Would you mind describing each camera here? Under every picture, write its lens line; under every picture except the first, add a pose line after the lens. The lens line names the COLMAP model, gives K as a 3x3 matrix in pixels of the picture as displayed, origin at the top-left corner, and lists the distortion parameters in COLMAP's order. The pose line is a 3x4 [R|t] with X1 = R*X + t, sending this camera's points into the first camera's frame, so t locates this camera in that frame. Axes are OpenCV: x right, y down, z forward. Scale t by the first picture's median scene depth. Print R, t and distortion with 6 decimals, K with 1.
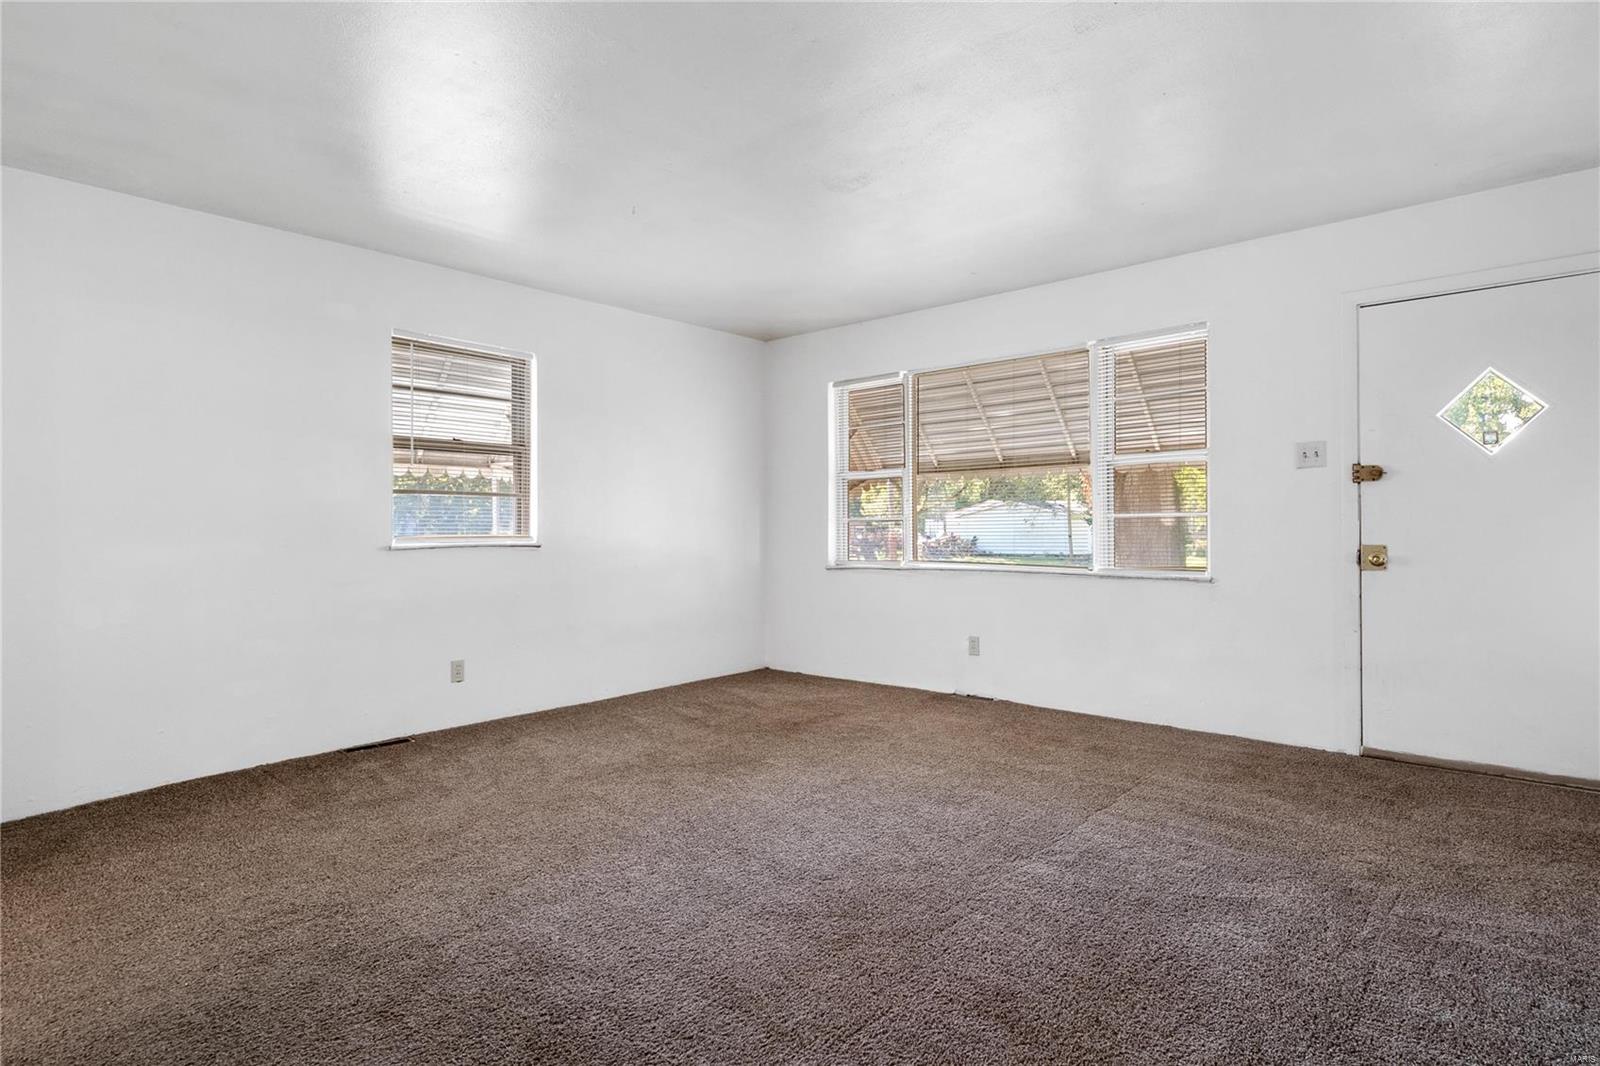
lens RADIAL K [[792.1, 0, 791.6], [0, 792.1, 532.4], [0, 0, 1]] dist [0.001180, 0.000147]
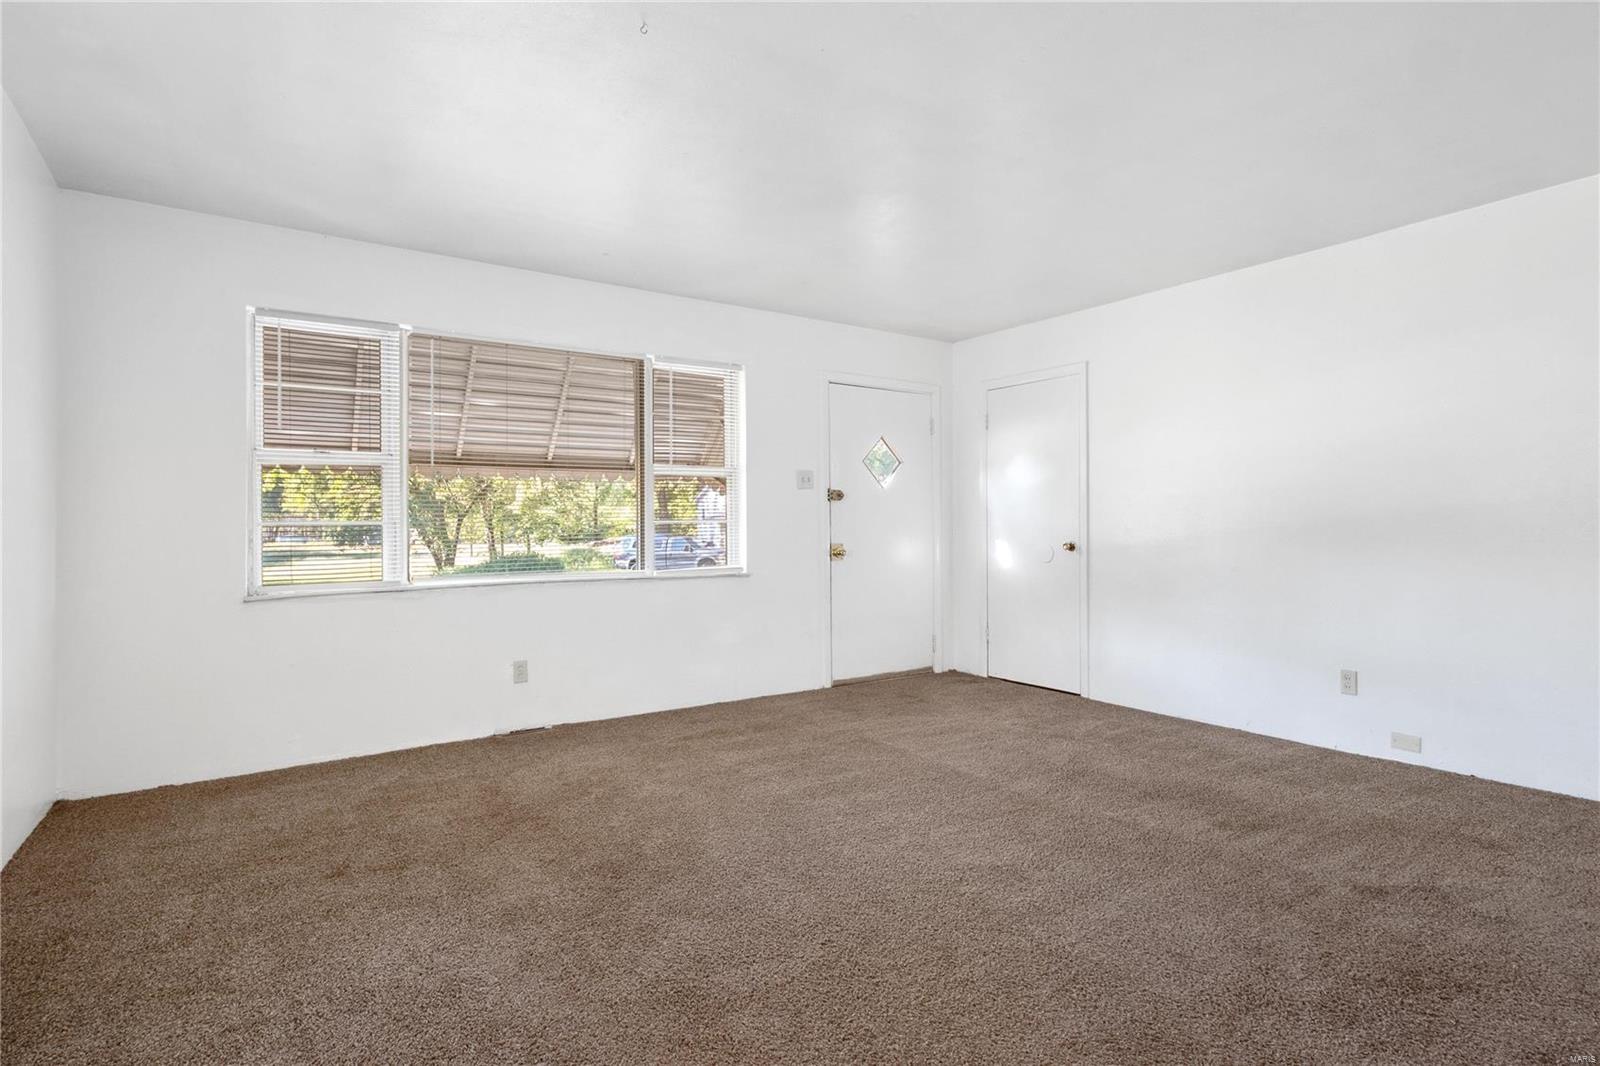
lens RADIAL K [[792.1, 0, 792.3], [0, 792.1, 526.7], [0, 0, 1]] dist [0.001180, 0.000147]
pose [[0.263806, 0.003337, 0.964570, -0.621112], [0.011859, 0.999907, -0.006702, -0.005507], [-0.964503, 0.013207, 0.263742, 0.584161]]
